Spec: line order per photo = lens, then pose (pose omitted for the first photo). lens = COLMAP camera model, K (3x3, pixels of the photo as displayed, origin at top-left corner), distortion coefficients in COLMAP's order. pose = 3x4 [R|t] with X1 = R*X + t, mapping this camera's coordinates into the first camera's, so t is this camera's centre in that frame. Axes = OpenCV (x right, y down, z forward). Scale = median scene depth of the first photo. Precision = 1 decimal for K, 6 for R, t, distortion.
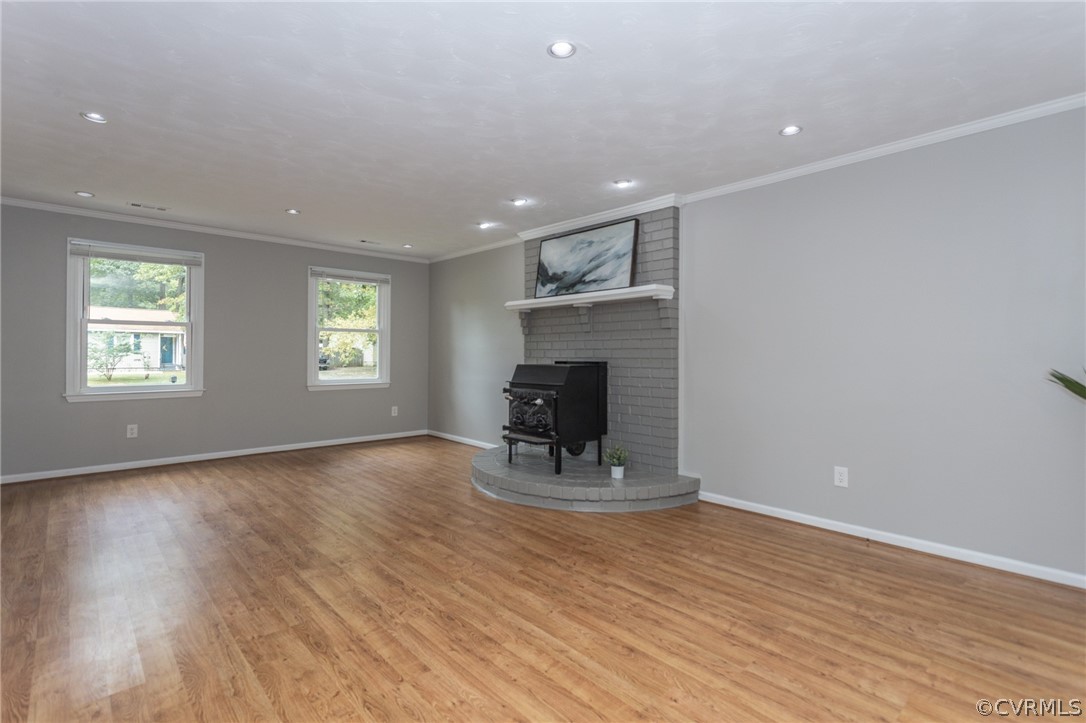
lens RADIAL K [[513.3, 0, 543.0], [0, 513.3, 361.5], [0, 0, 1]] dist [0.009662, -0.000061]
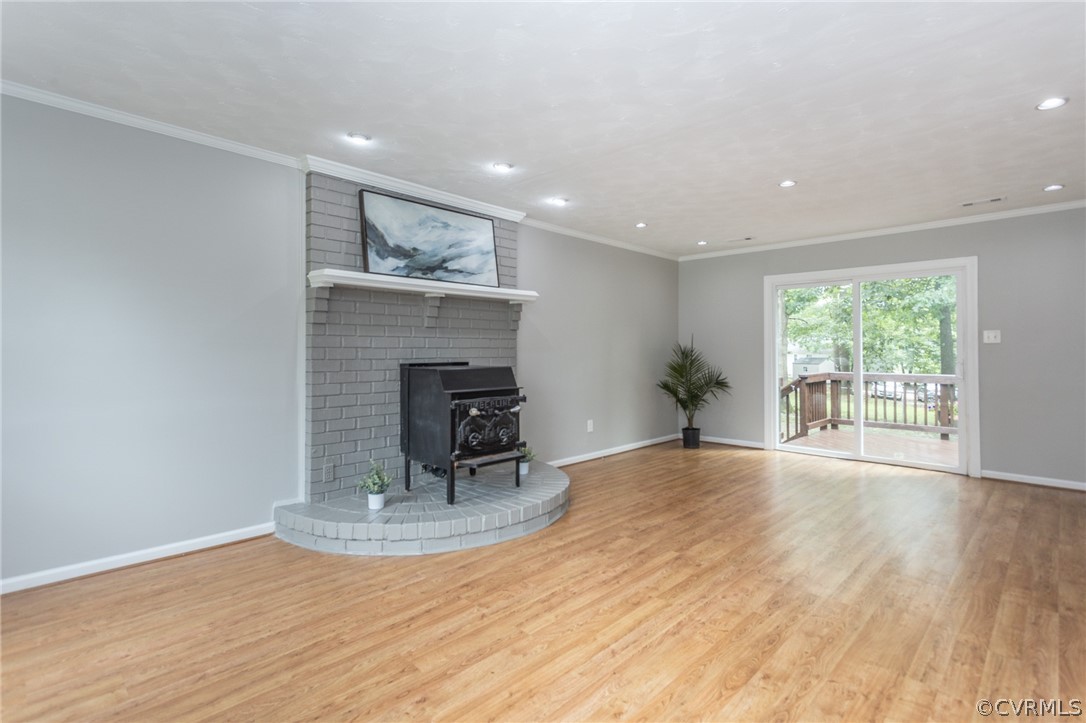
lens RADIAL K [[525.6, 0, 541.3], [0, 525.6, 346.9], [0, 0, 1]] dist [0.019671, -0.000574]
pose [[-0.053592, 0.005351, 0.998549, -0.860288], [0.016103, 0.999860, -0.004494, -0.020786], [-0.998433, 0.015839, -0.053670, 0.960370]]
